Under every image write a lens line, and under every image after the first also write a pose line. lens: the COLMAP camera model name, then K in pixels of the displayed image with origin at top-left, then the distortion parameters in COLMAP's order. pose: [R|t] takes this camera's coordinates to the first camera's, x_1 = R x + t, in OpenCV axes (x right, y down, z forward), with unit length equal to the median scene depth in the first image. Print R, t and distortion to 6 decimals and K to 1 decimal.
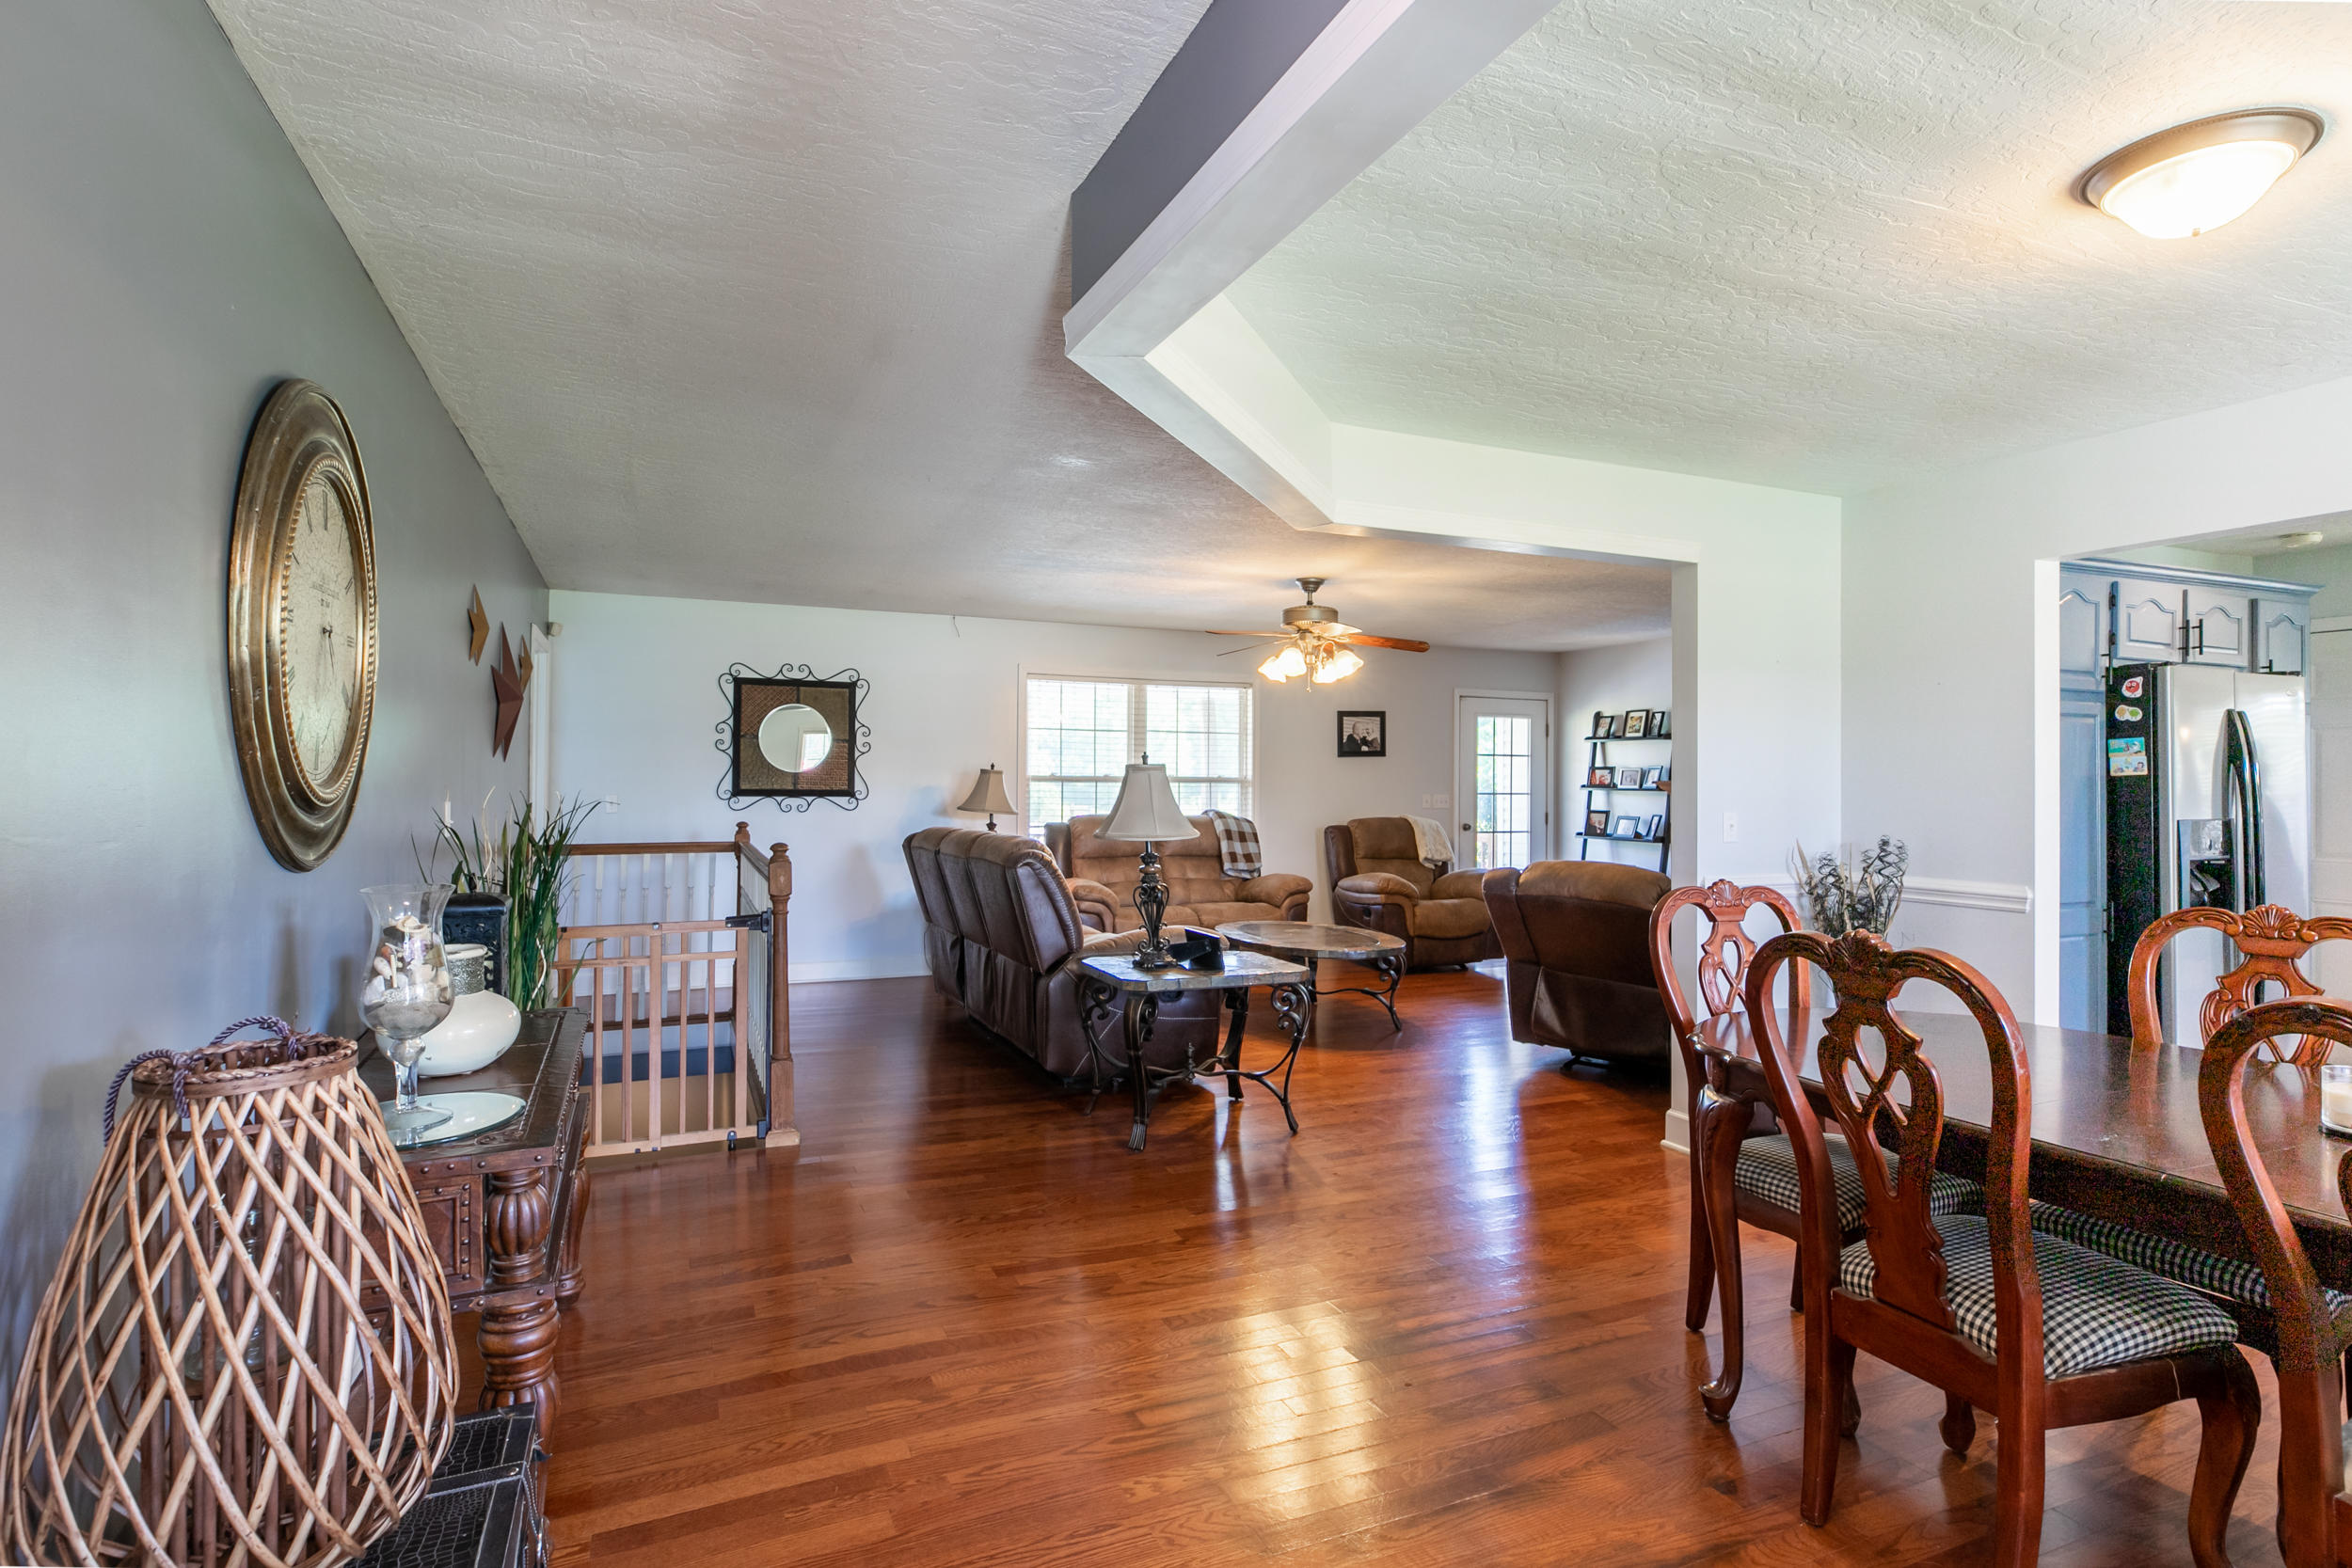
lens RADIAL K [[1204.5, 0, 1184.9], [0, 1204.5, 773.5], [0, 0, 1]] dist [0.007161, -0.004354]
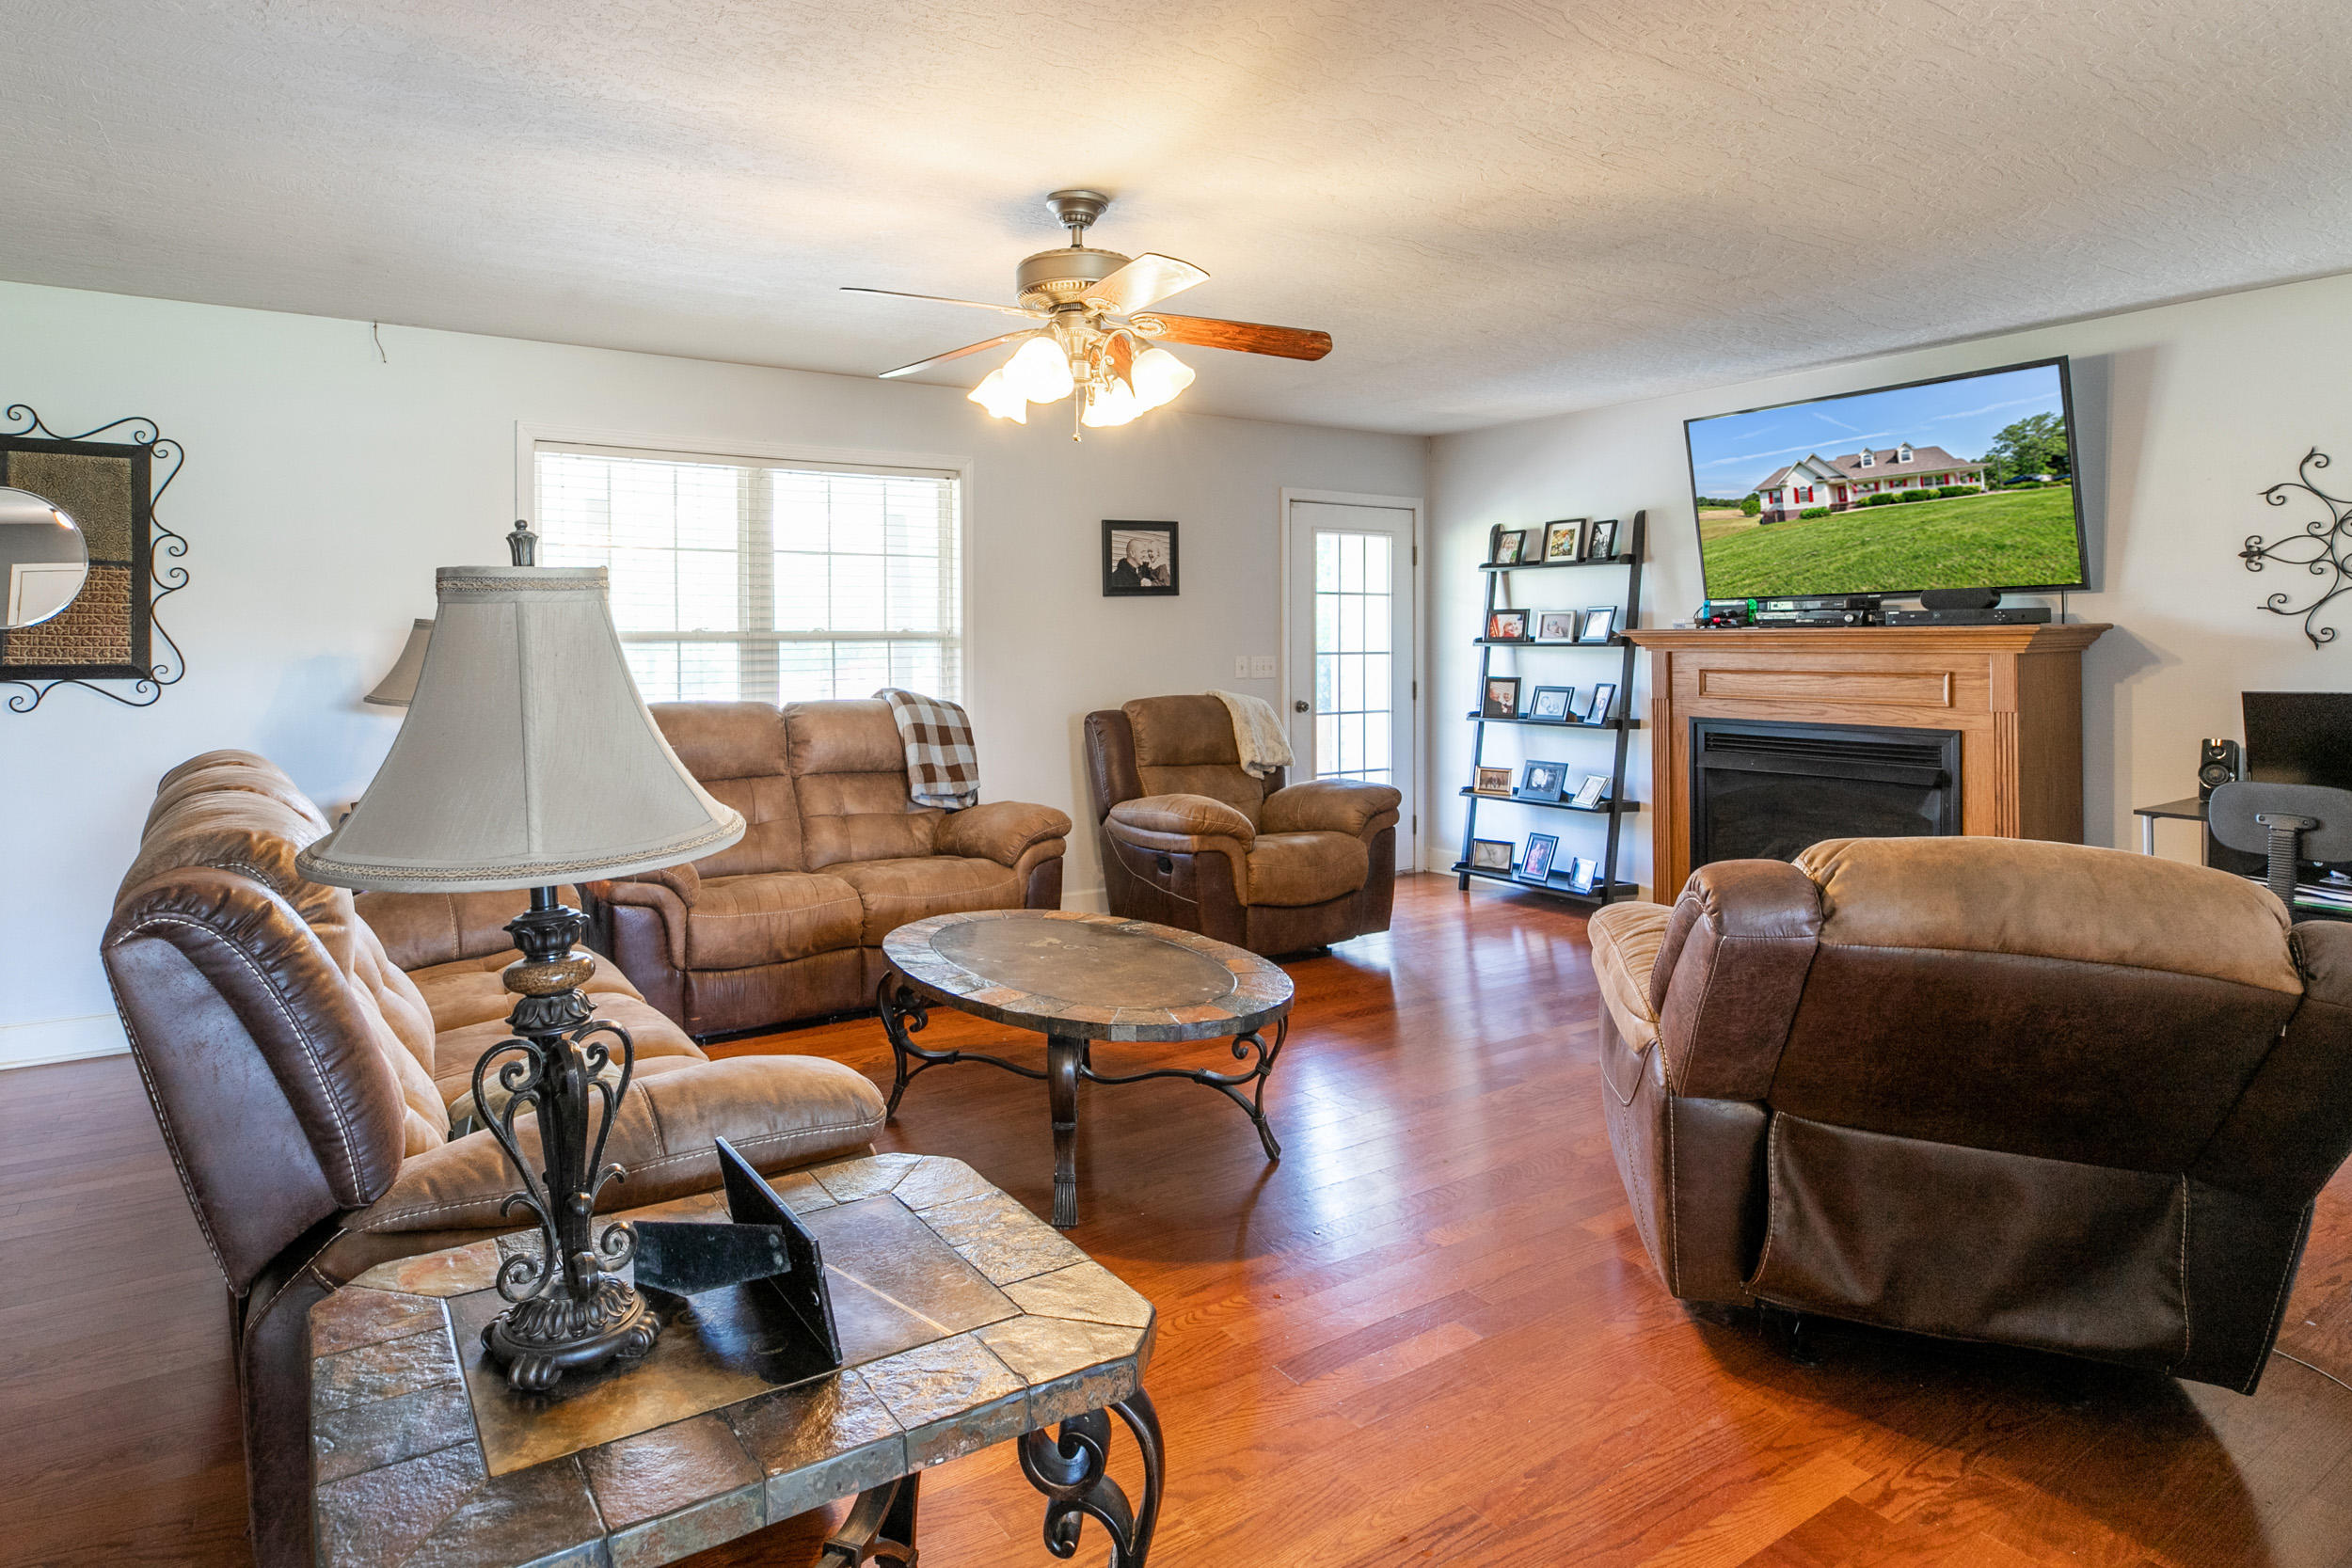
lens RADIAL K [[1297.8, 0, 1086.1], [0, 1297.8, 649.7], [0, 0, 1]] dist [-0.009574, -0.003804]
pose [[0.989195, -0.012429, 0.146076, 0.024352], [0.010403, 0.999839, 0.014623, 0.003573], [-0.146235, -0.012945, 0.989165, 0.378407]]
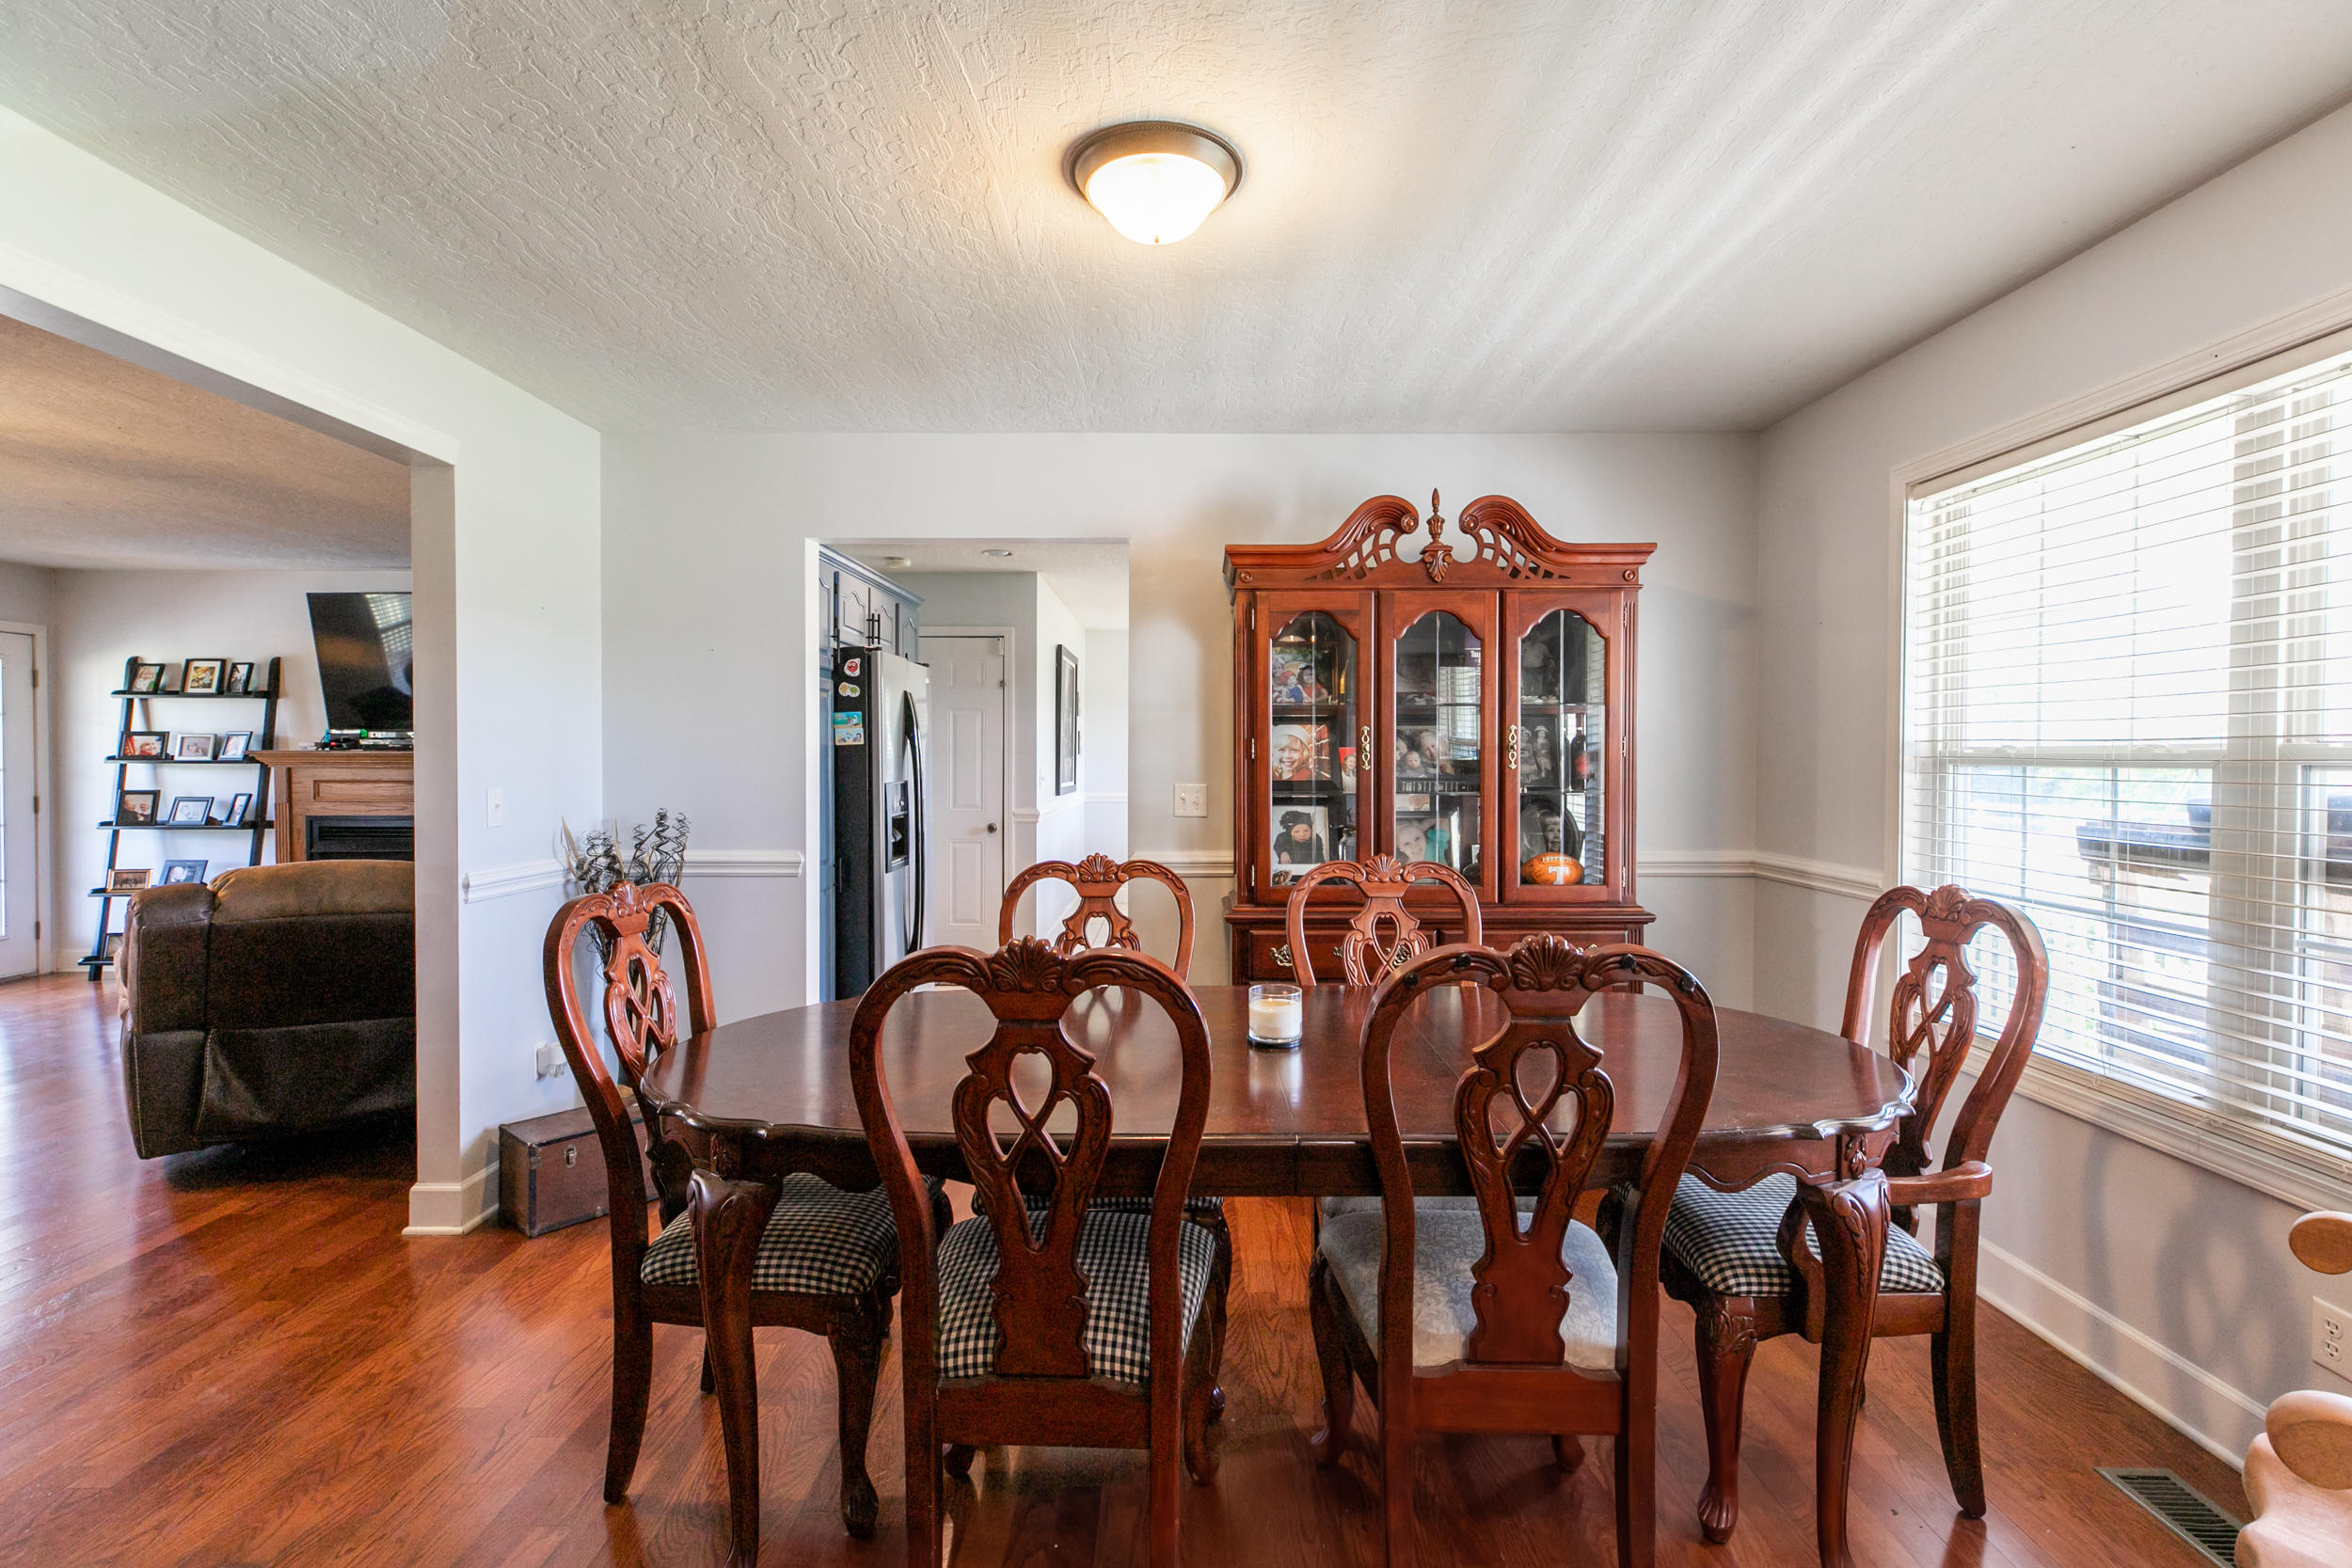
lens RADIAL K [[1092.4, 0, 1202.2], [0, 1092.4, 773.8], [0, 0, 1]] dist [0.009666, -0.002295]
pose [[0.404885, -0.020194, 0.914145, -0.011735], [-0.004541, 0.999699, 0.024095, 0.001152], [-0.914356, -0.013907, 0.404672, 0.139225]]
